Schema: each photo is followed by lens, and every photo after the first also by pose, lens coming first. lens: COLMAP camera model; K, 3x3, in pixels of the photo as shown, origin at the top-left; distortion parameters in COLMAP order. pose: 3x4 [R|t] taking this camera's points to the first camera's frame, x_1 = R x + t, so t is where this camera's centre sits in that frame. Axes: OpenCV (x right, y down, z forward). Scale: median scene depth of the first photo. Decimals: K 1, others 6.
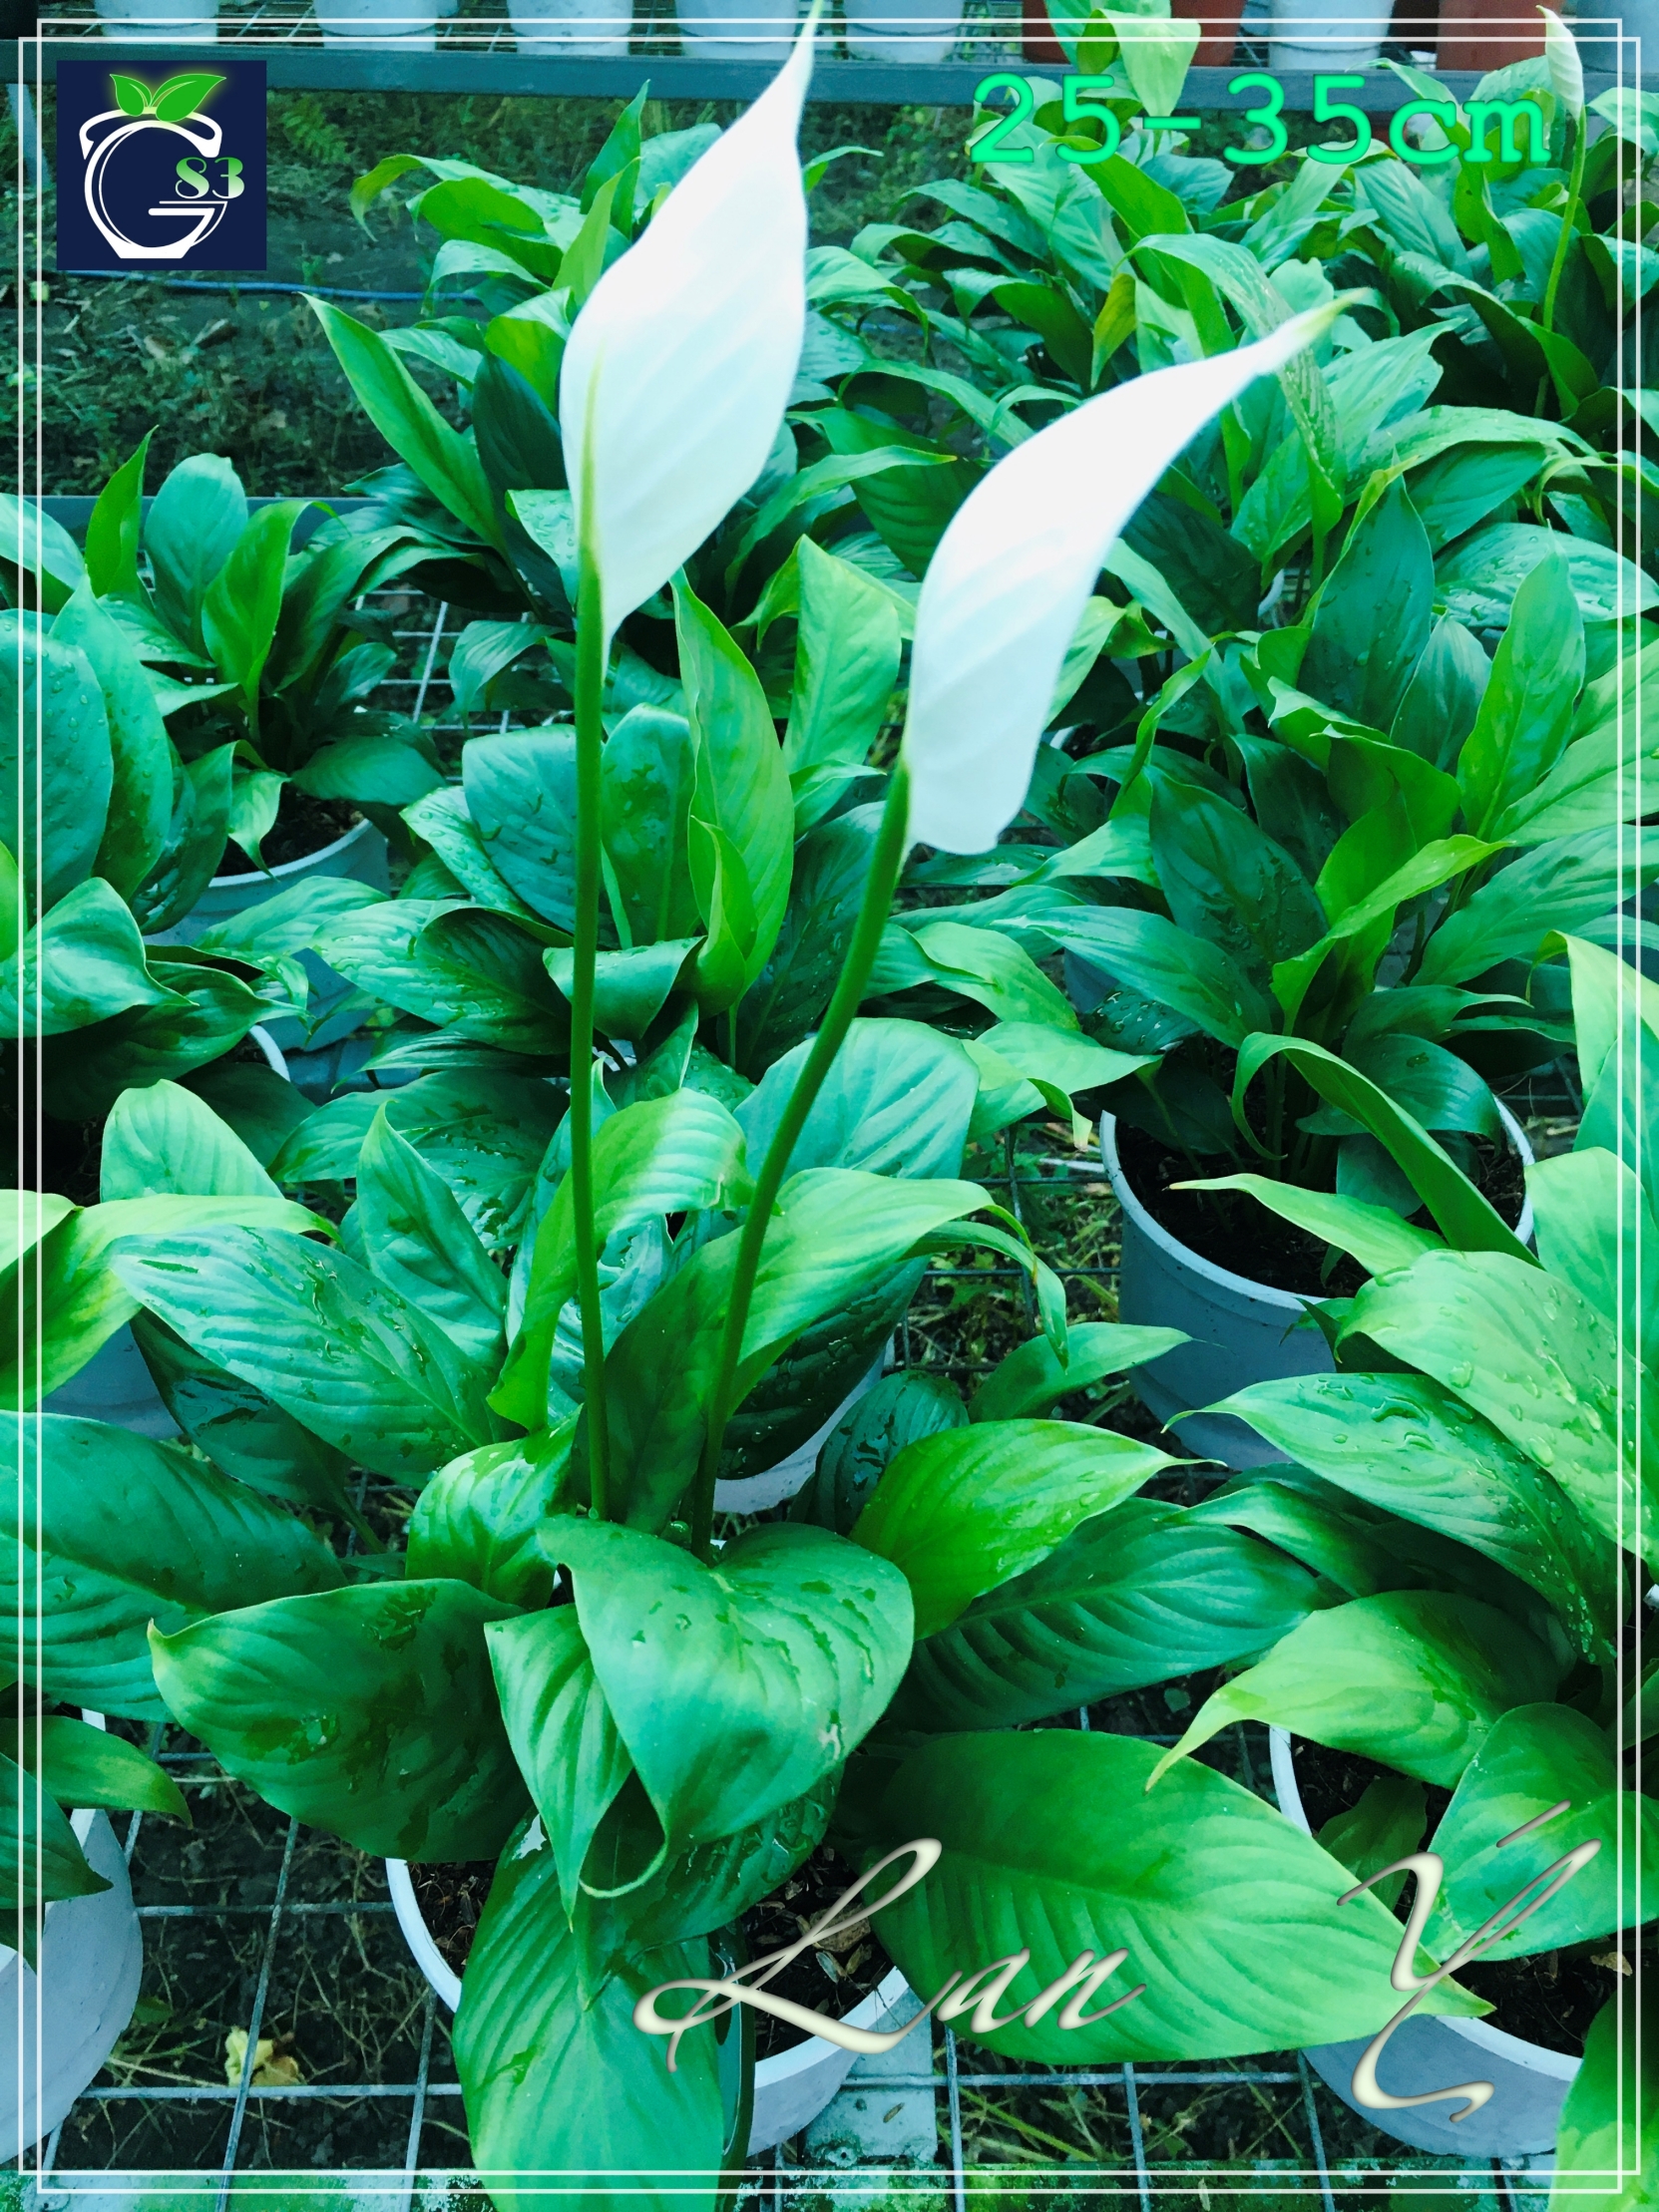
lens RADIAL K [[1962.4, 0, 829.5], [0, 1962.4, 1106.0], [0, 0, 1]] dist [0.100723, -0.139554]
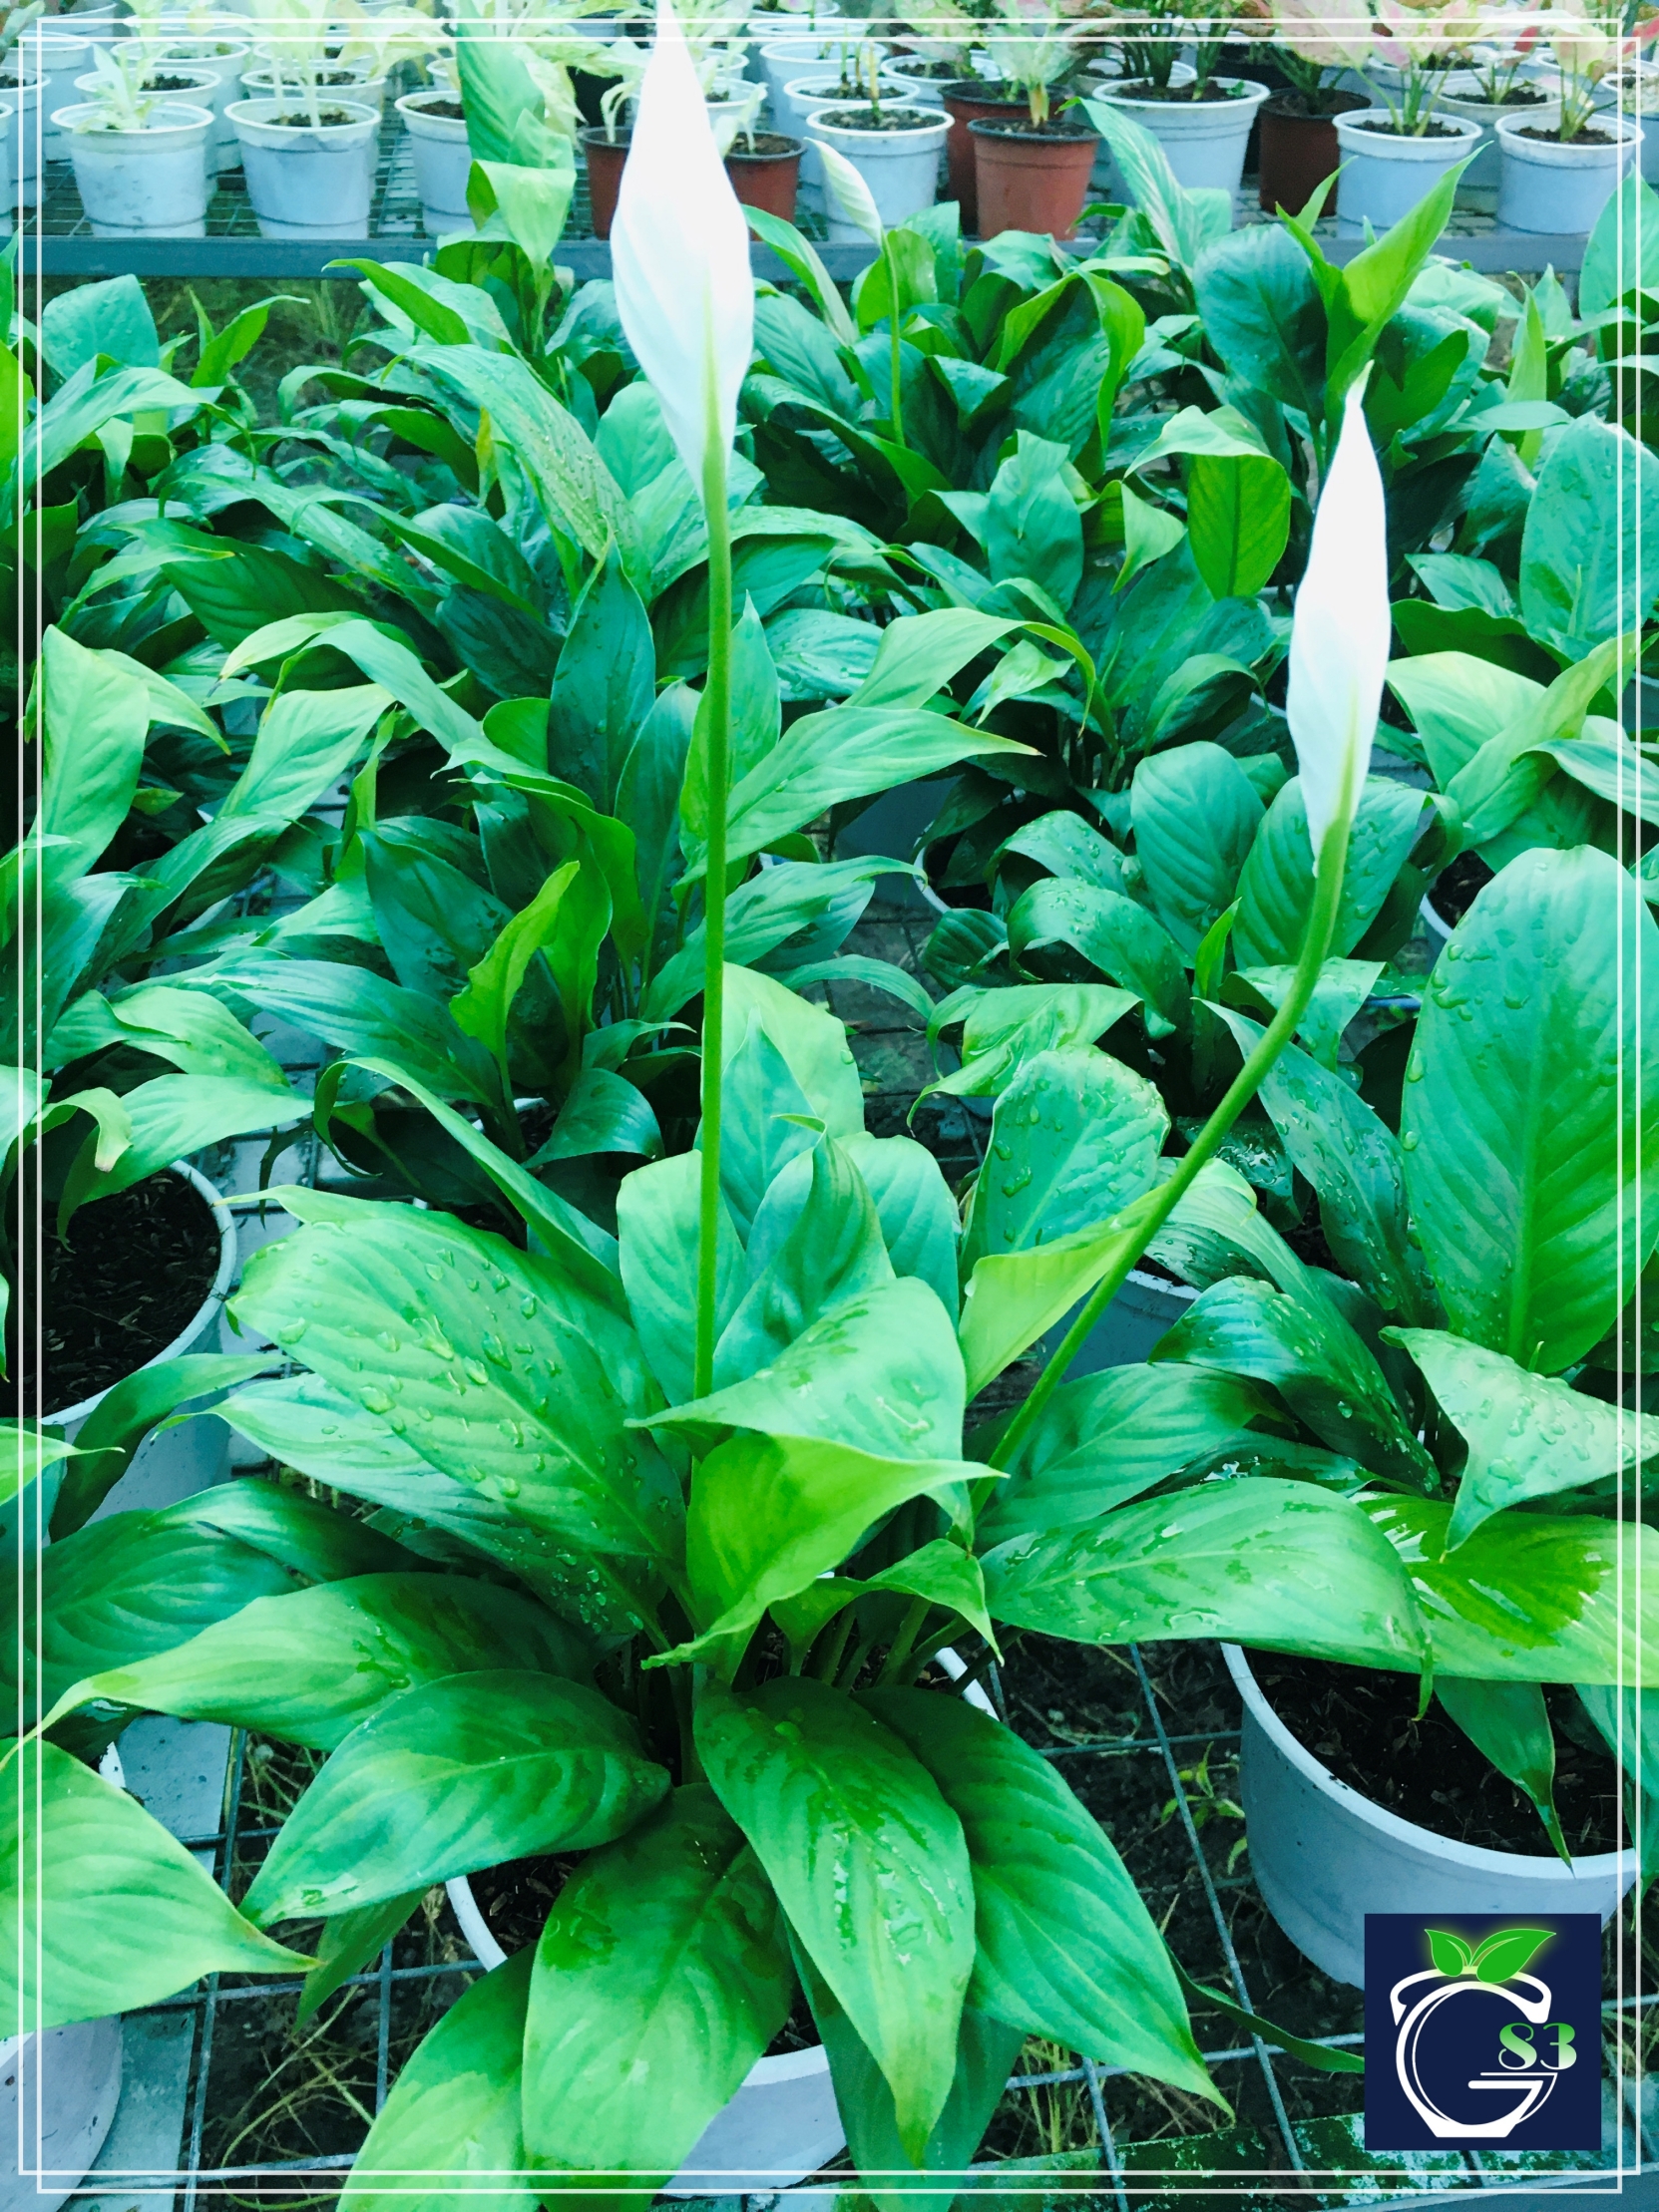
lens RADIAL K [[1962.4, 0, 829.5], [0, 1962.4, 1106.0], [0, 0, 1]] dist [0.100723, -0.139554]
pose [[0.993440, -0.059035, 0.097943, 0.306684], [0.067184, 0.994357, -0.082100, 0.075289], [-0.092543, 0.088142, 0.991800, -0.029515]]
